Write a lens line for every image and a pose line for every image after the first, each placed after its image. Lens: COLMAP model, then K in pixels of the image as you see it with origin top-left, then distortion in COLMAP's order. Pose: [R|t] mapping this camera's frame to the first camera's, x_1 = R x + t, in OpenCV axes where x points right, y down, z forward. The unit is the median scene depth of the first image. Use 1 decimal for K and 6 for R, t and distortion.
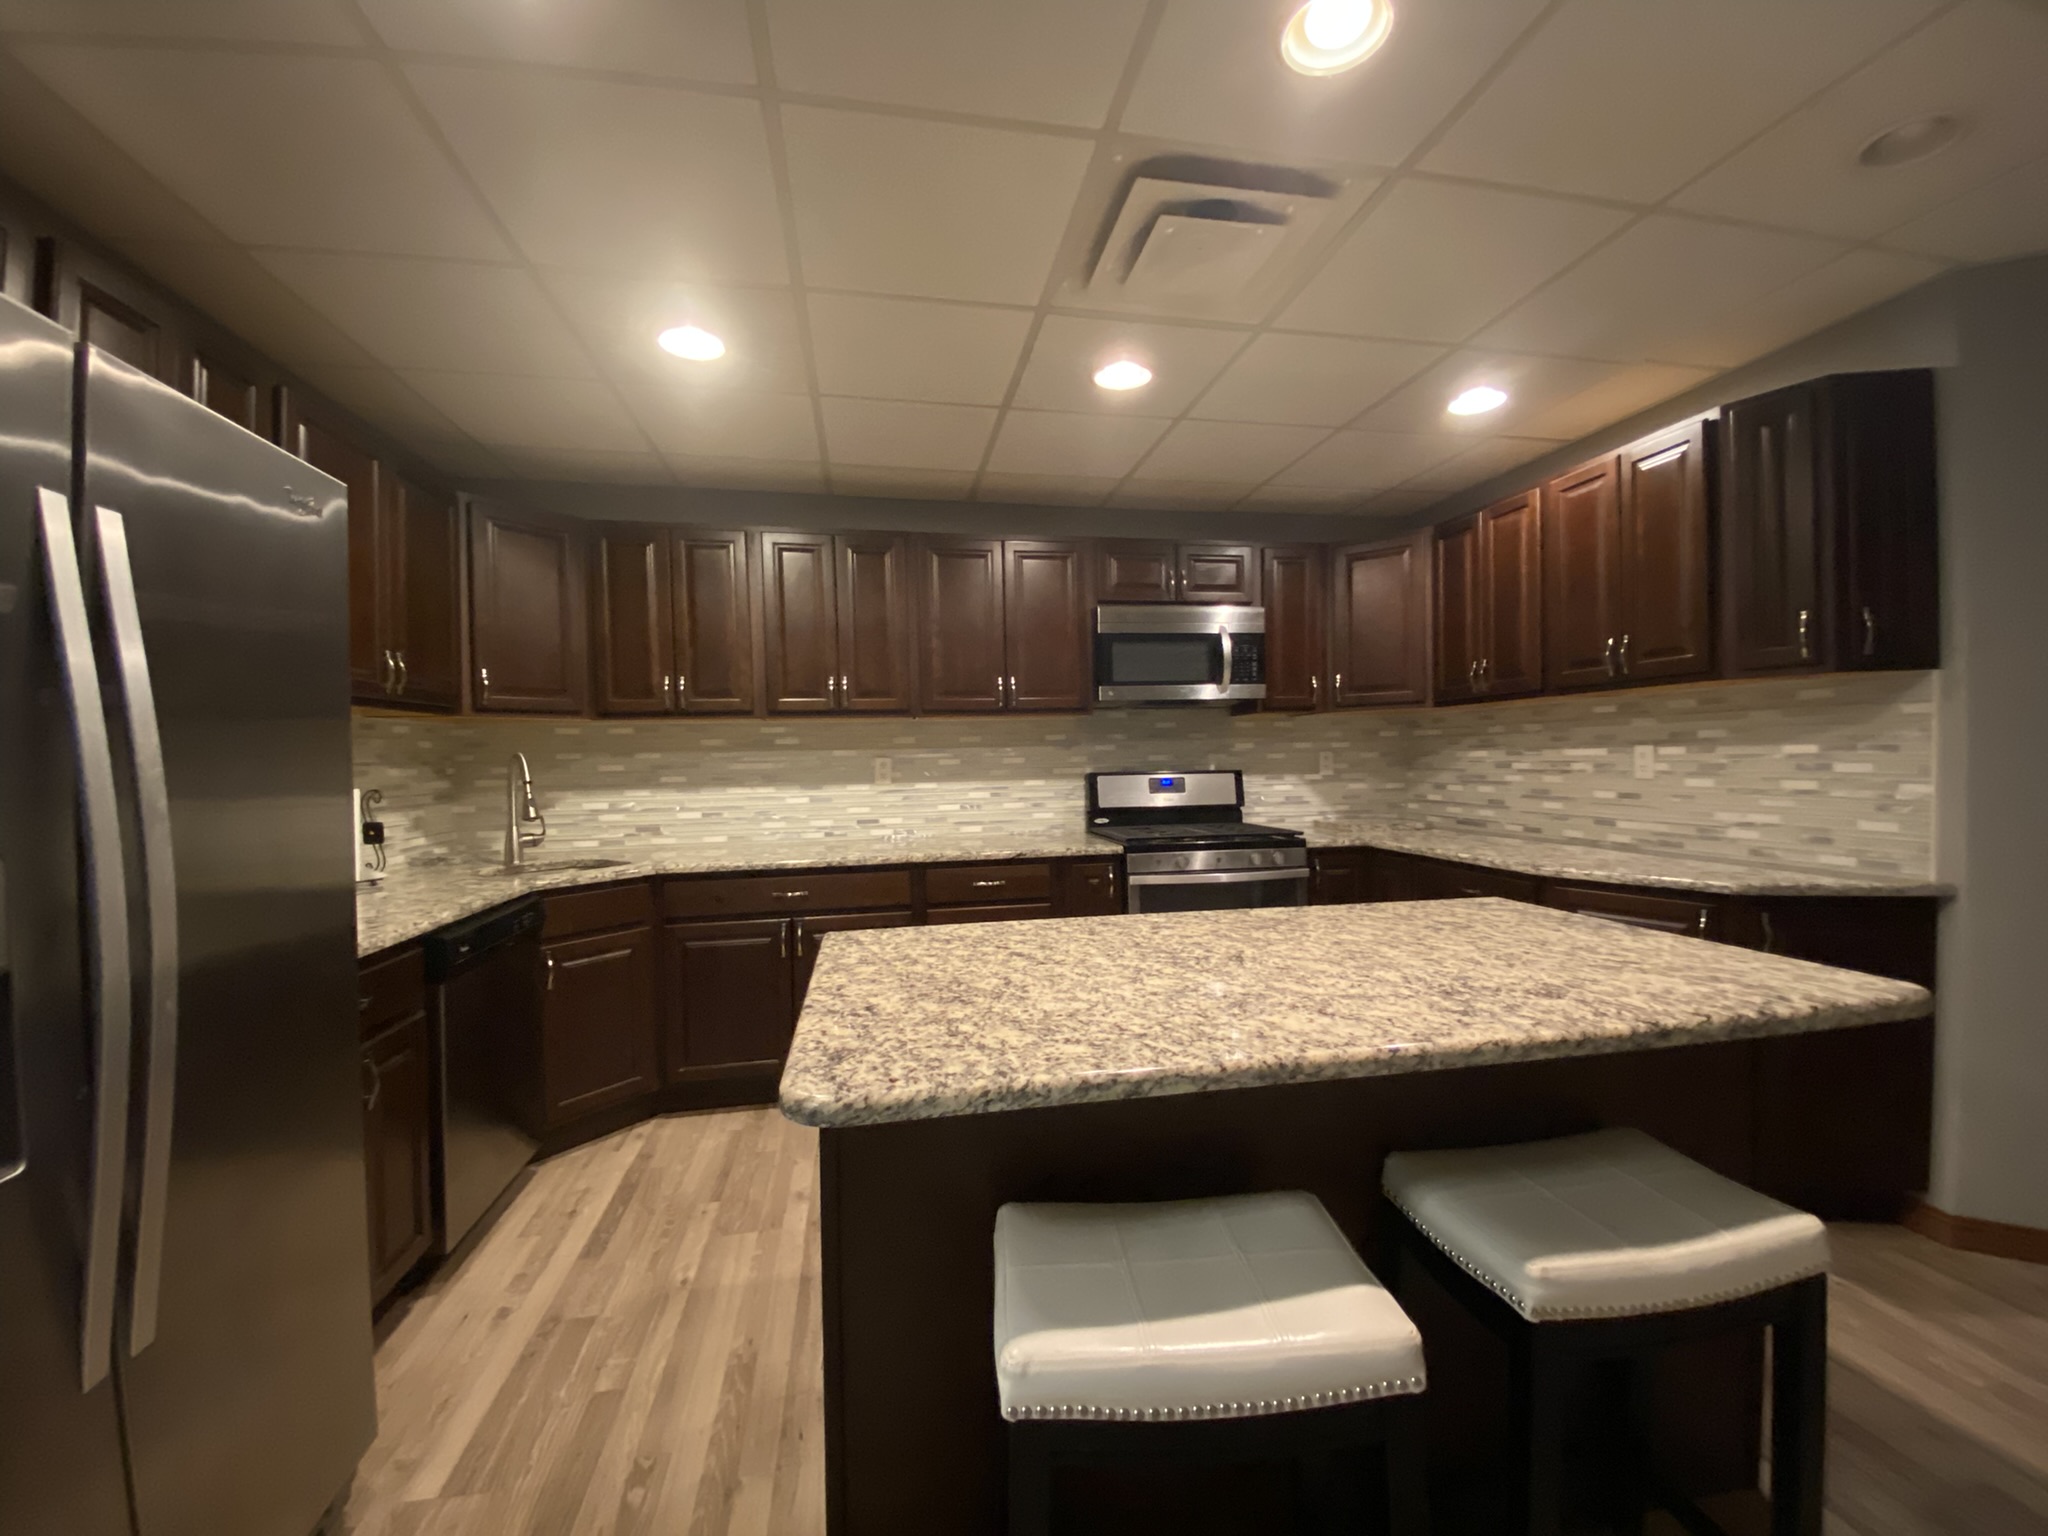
lens RADIAL K [[829.8, 0, 1030.2], [0, 829.8, 767.7], [0, 0, 1]] dist [0.040527, -0.027223]
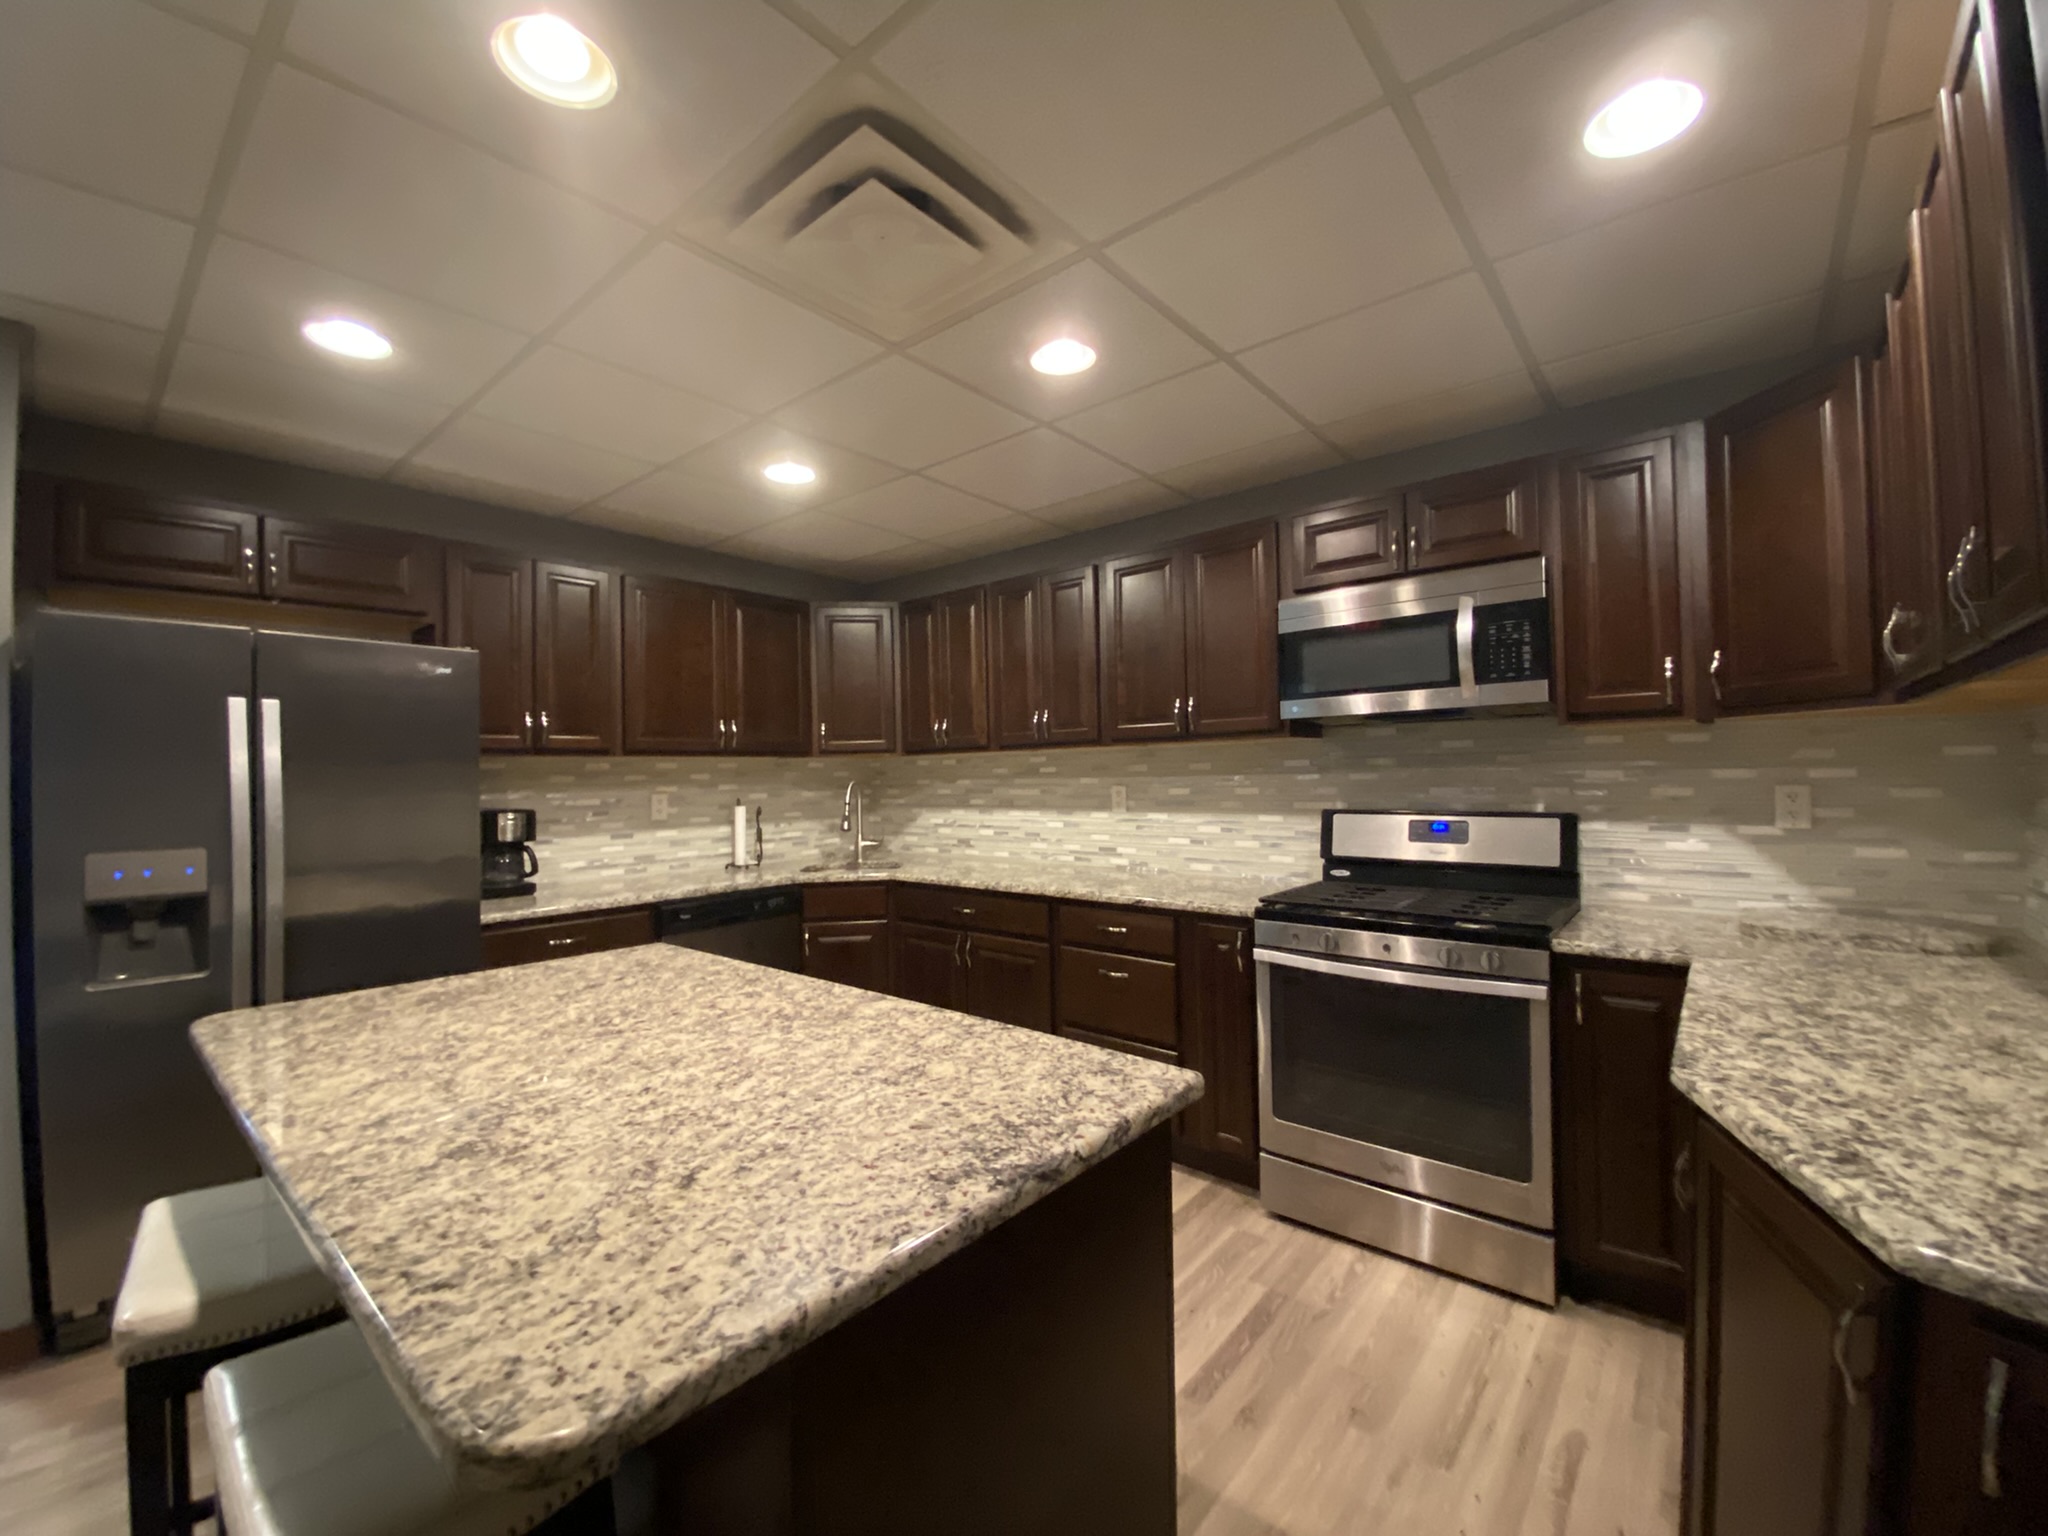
lens RADIAL K [[829.8, 0, 1030.2], [0, 829.8, 767.7], [0, 0, 1]] dist [0.040527, -0.027223]
pose [[0.617145, 0.001560, -0.786848, 0.533862], [-0.001521, 0.999999, 0.000789, -0.034135], [0.786848, 0.000709, 0.617147, 0.310988]]
